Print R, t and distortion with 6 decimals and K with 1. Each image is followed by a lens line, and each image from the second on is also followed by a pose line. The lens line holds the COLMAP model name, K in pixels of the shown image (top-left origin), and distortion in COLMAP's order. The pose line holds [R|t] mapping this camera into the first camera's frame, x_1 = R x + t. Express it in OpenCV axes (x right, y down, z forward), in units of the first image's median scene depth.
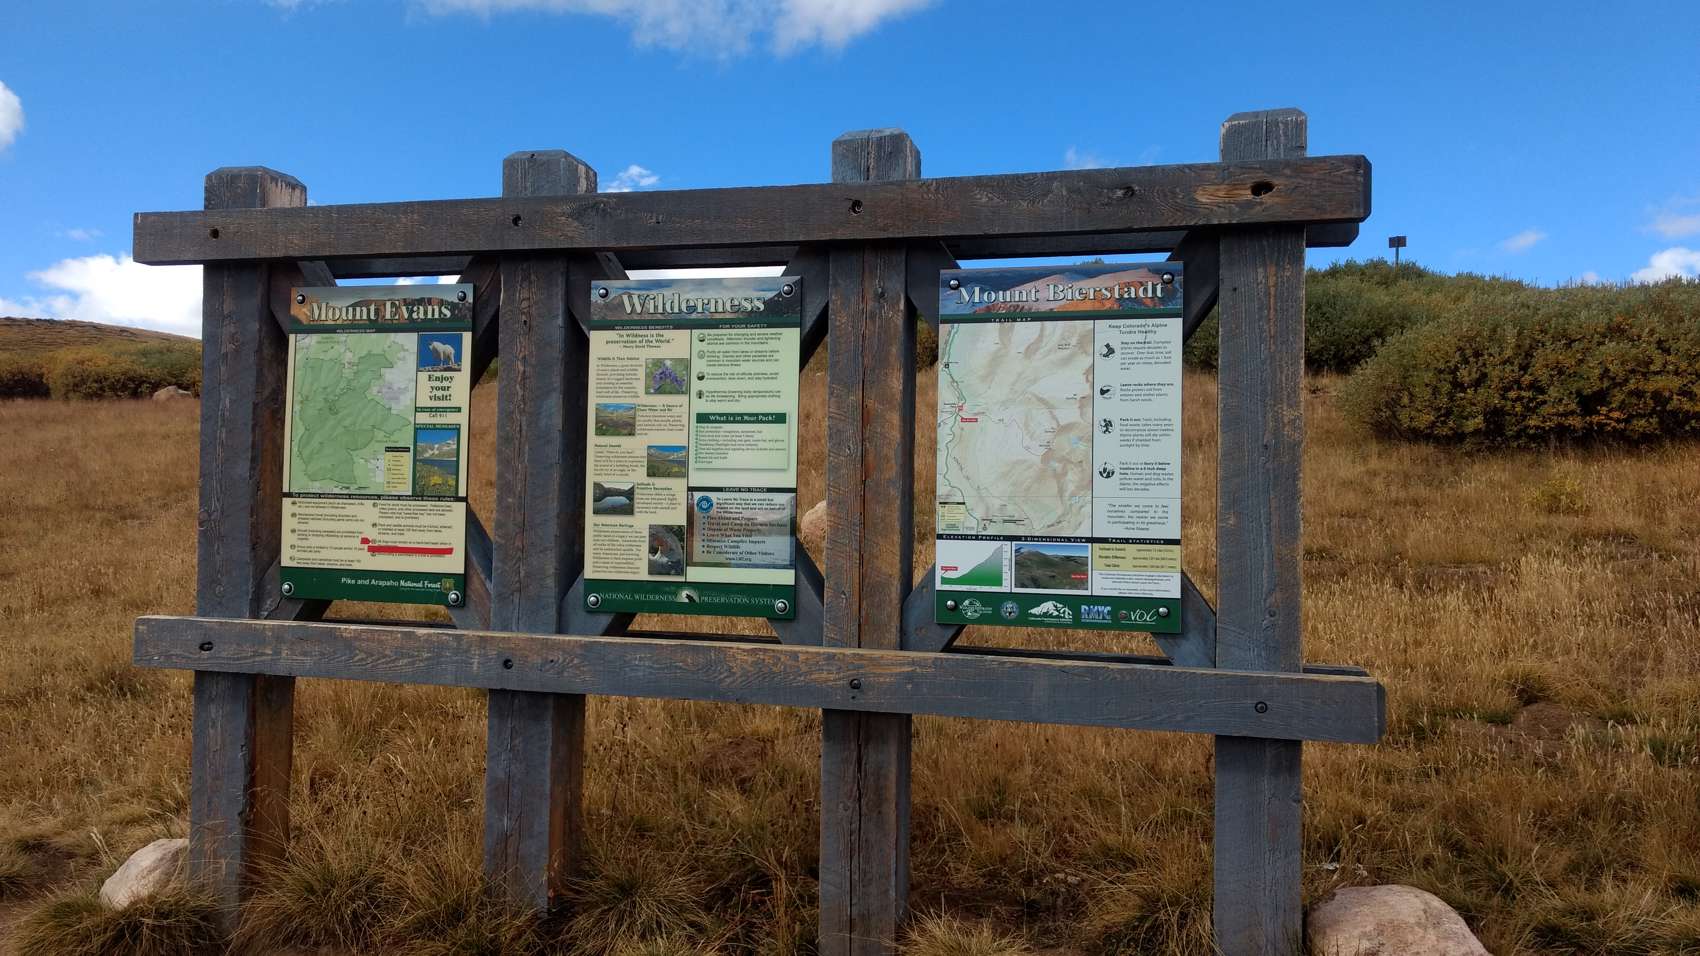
lens RADIAL K [[1343.8, 0, 850.0], [0, 1343.8, 478.0], [0, 0, 1]] dist [0.093099, -0.251292]
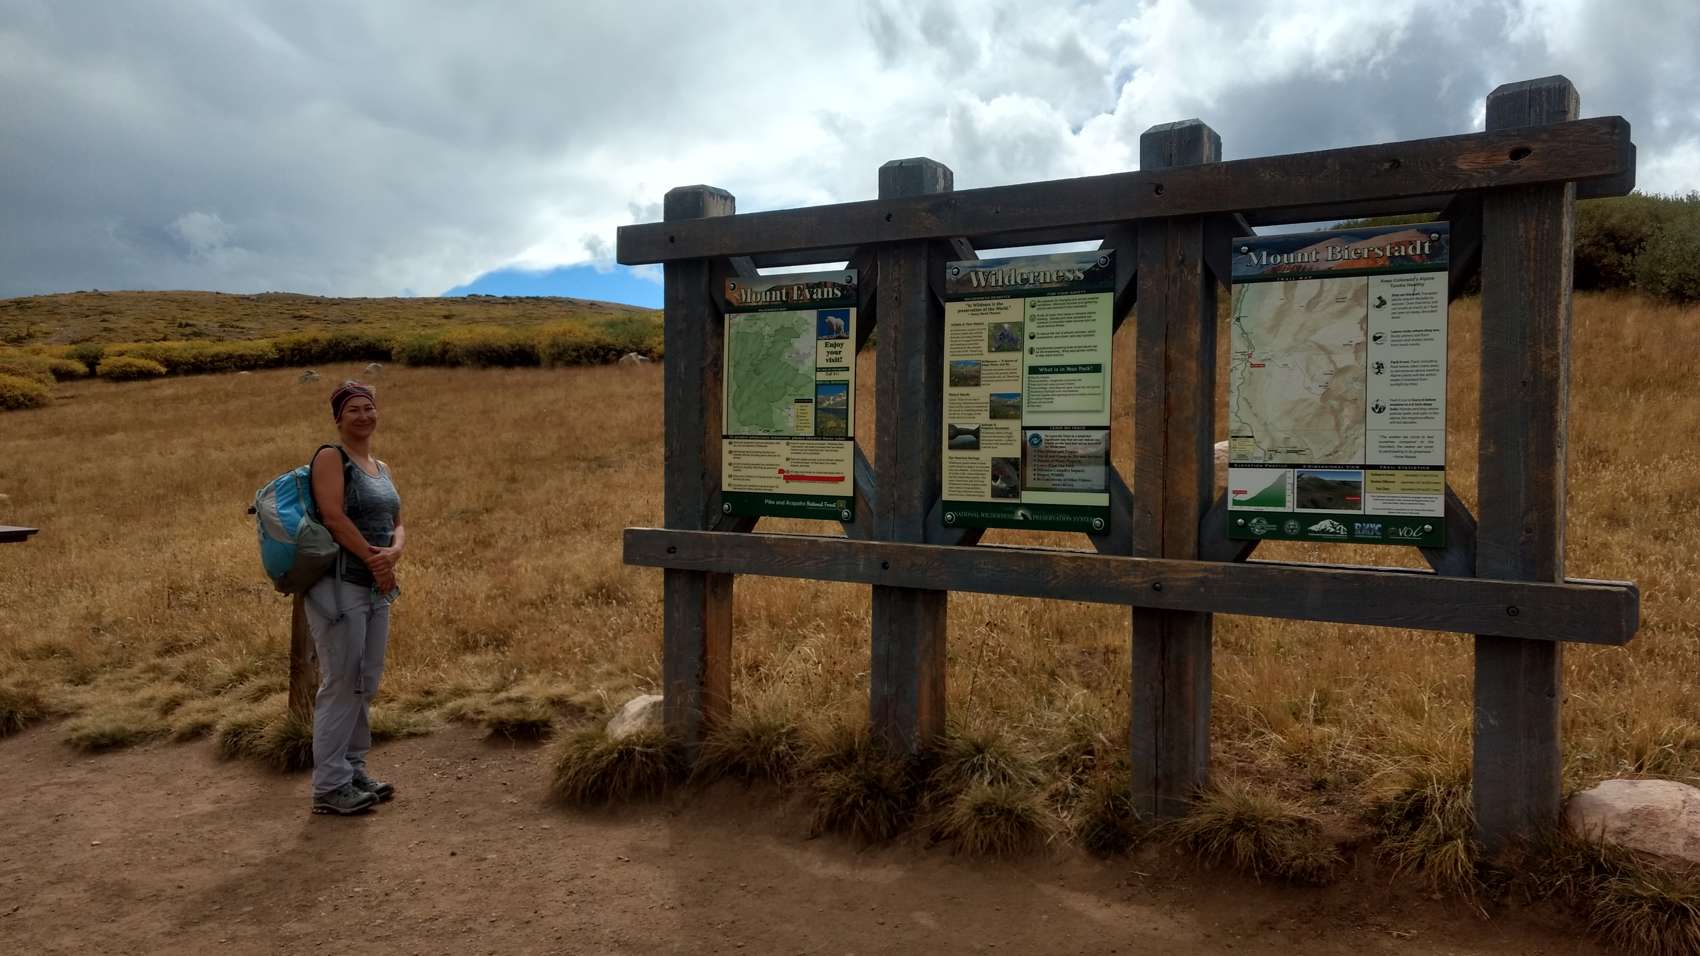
lens RADIAL K [[1352.0, 0, 828.6], [0, 1352.0, 477.2], [0, 0, 1]] dist [0.115481, -0.251470]
pose [[0.948968, -0.001621, -0.315369, 0.102912], [0.014613, 0.999139, 0.038834, 0.002192], [0.315034, -0.041460, 0.948174, -0.237284]]
